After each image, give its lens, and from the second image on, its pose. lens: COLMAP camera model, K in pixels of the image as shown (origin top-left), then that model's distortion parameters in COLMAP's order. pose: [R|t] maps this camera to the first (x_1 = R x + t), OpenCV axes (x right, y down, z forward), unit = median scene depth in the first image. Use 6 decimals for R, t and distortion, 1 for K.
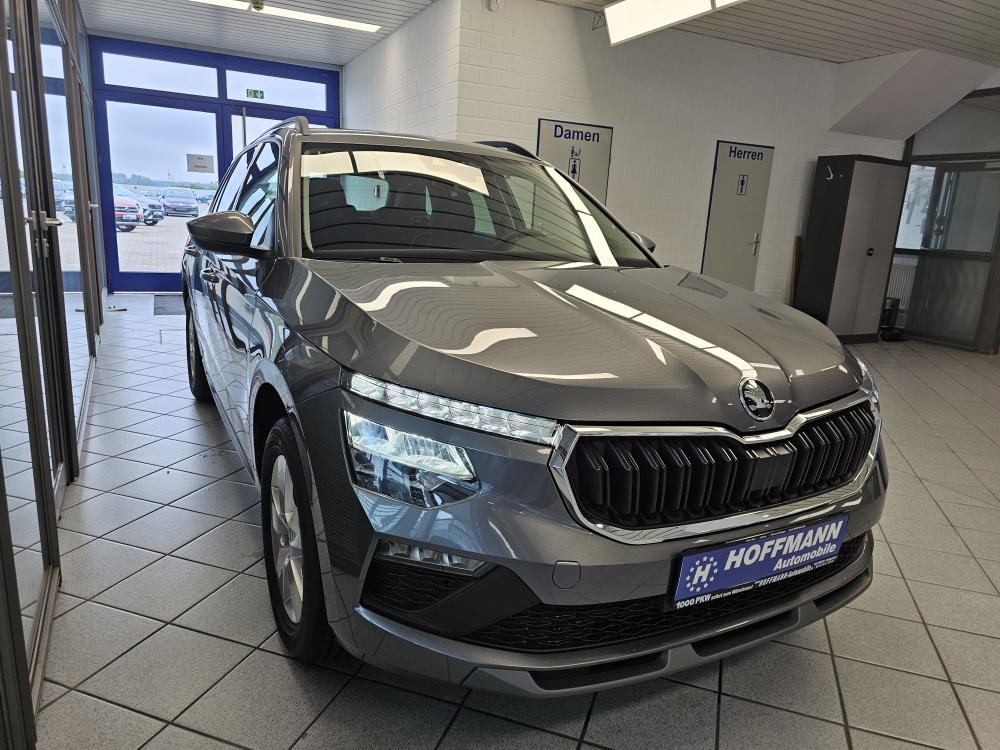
lens RADIAL K [[676.4, 0, 519.6], [0, 676.4, 373.0], [0, 0, 1]] dist [0.000984, -0.001499]
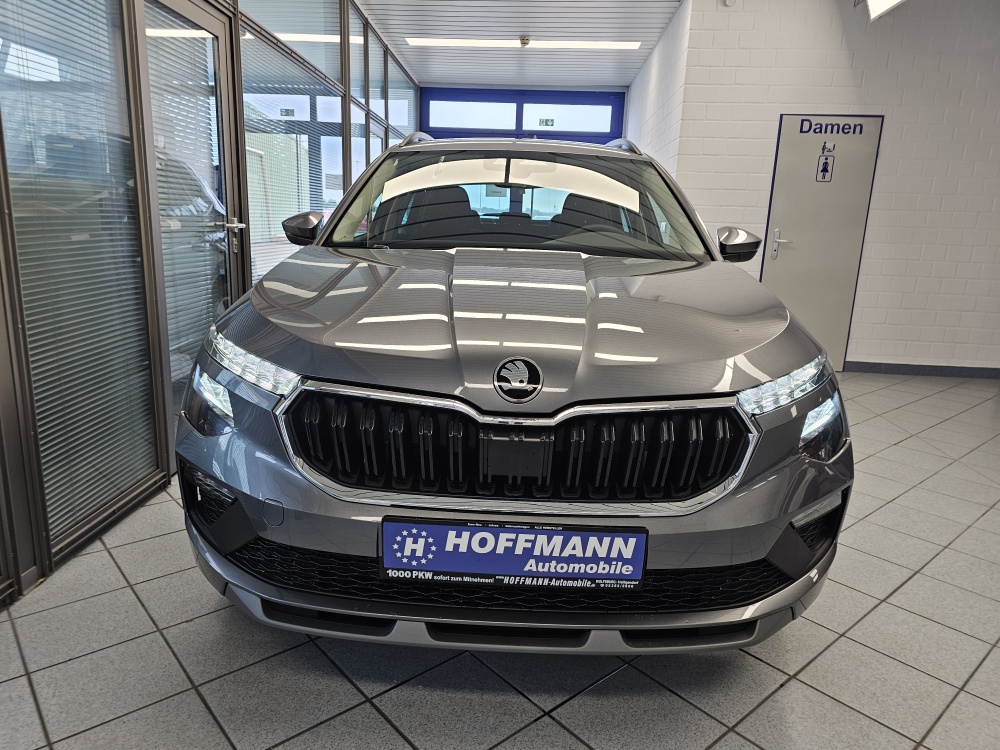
lens RADIAL K [[679.5, 0, 494.2], [0, 679.5, 369.4], [0, 0, 1]] dist [0.039362, -0.056252]
pose [[0.858882, 0.077905, -0.506213, 0.756324], [-0.097411, 0.995170, -0.012121, 0.038738], [0.502824, 0.059721, 0.862323, 0.175170]]
